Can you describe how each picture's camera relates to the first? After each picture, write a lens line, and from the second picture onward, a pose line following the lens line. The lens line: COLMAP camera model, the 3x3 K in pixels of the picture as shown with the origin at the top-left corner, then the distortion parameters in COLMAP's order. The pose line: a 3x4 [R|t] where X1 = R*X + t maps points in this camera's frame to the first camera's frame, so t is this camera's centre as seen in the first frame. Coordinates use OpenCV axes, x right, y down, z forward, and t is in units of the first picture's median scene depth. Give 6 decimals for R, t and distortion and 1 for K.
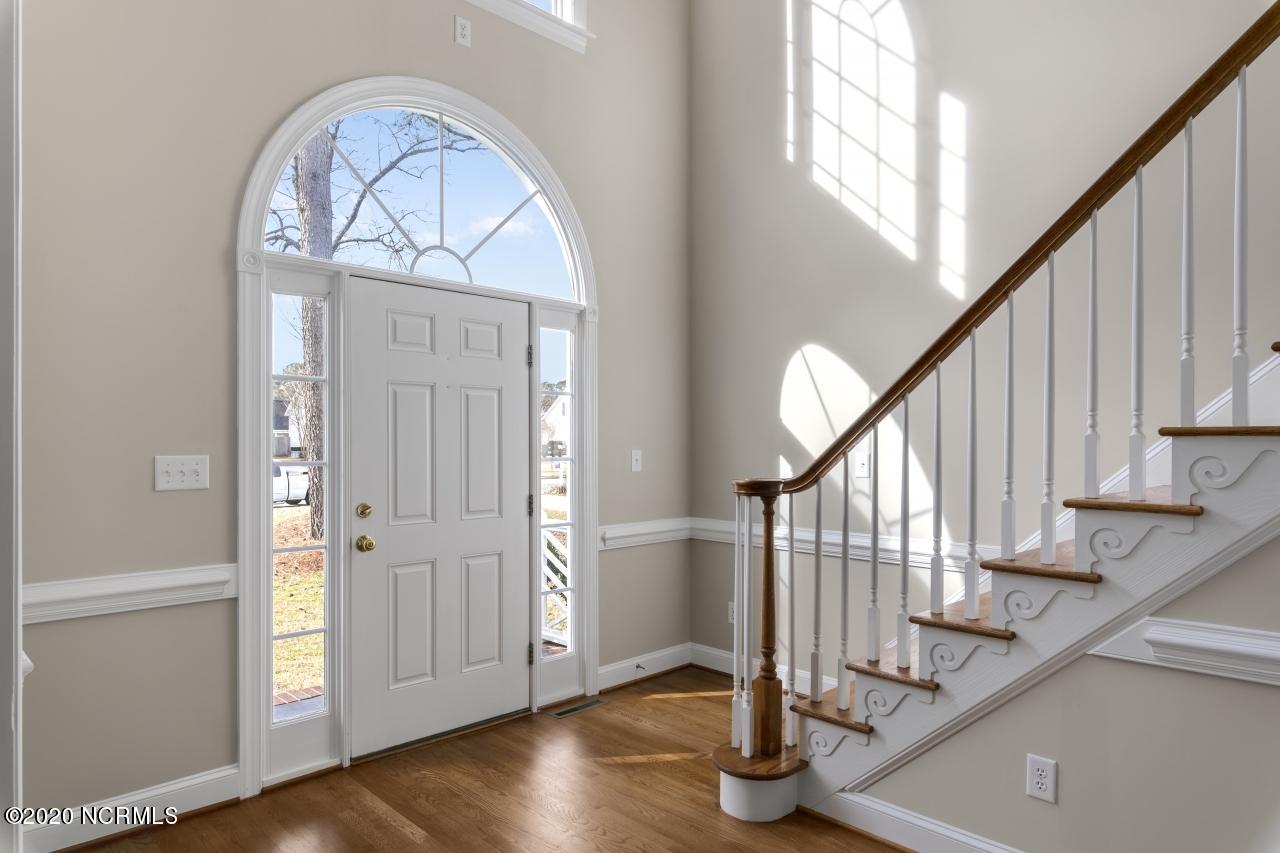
lens RADIAL K [[770.8, 0, 641.0], [0, 770.8, 434.8], [0, 0, 1]] dist [-0.002680, -0.000165]
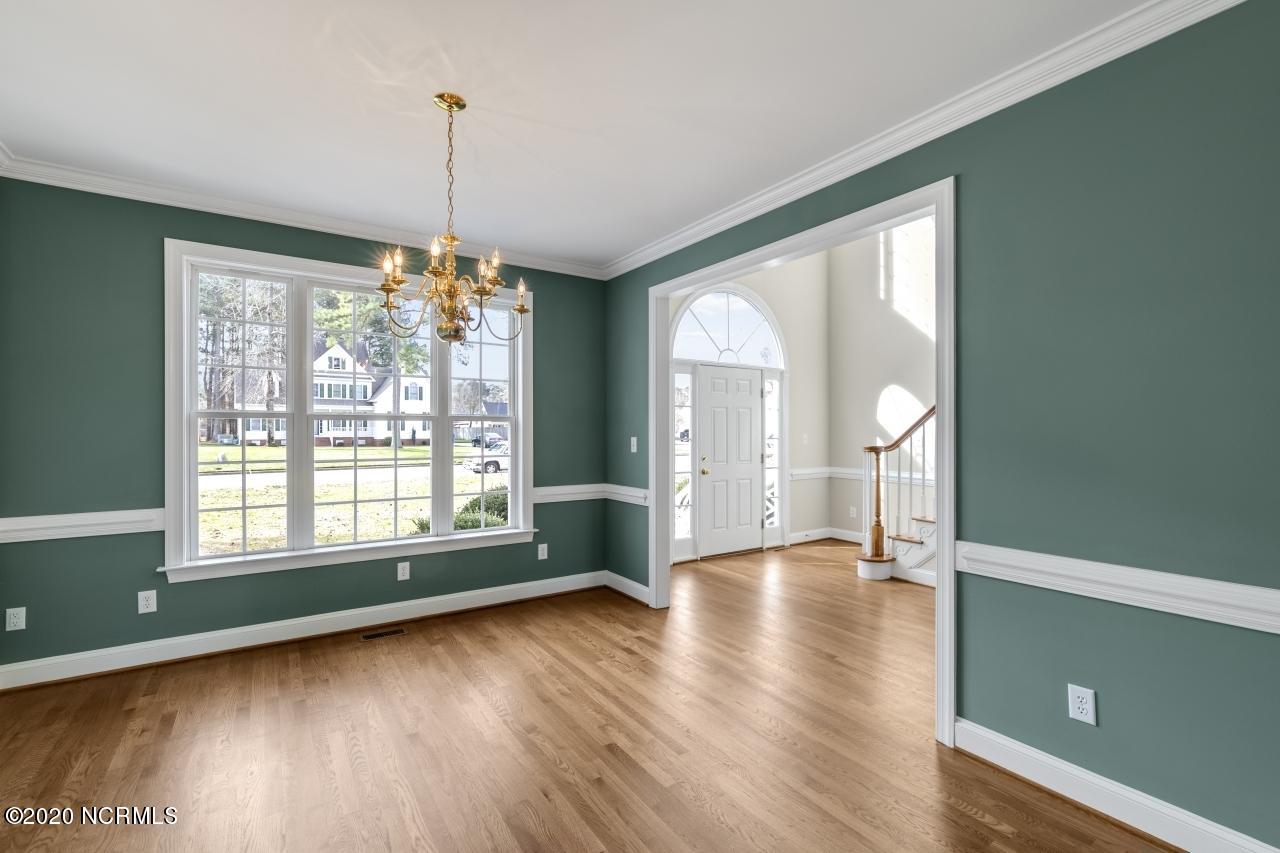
lens RADIAL K [[559.5, 0, 637.4], [0, 559.5, 424.3], [0, 0, 1]] dist [0.001547, 0.000129]
pose [[0.981650, -0.003539, -0.190659, -0.195828], [0.003098, 0.999992, -0.002610, -0.006701], [0.190666, 0.001971, 0.981653, -0.718318]]
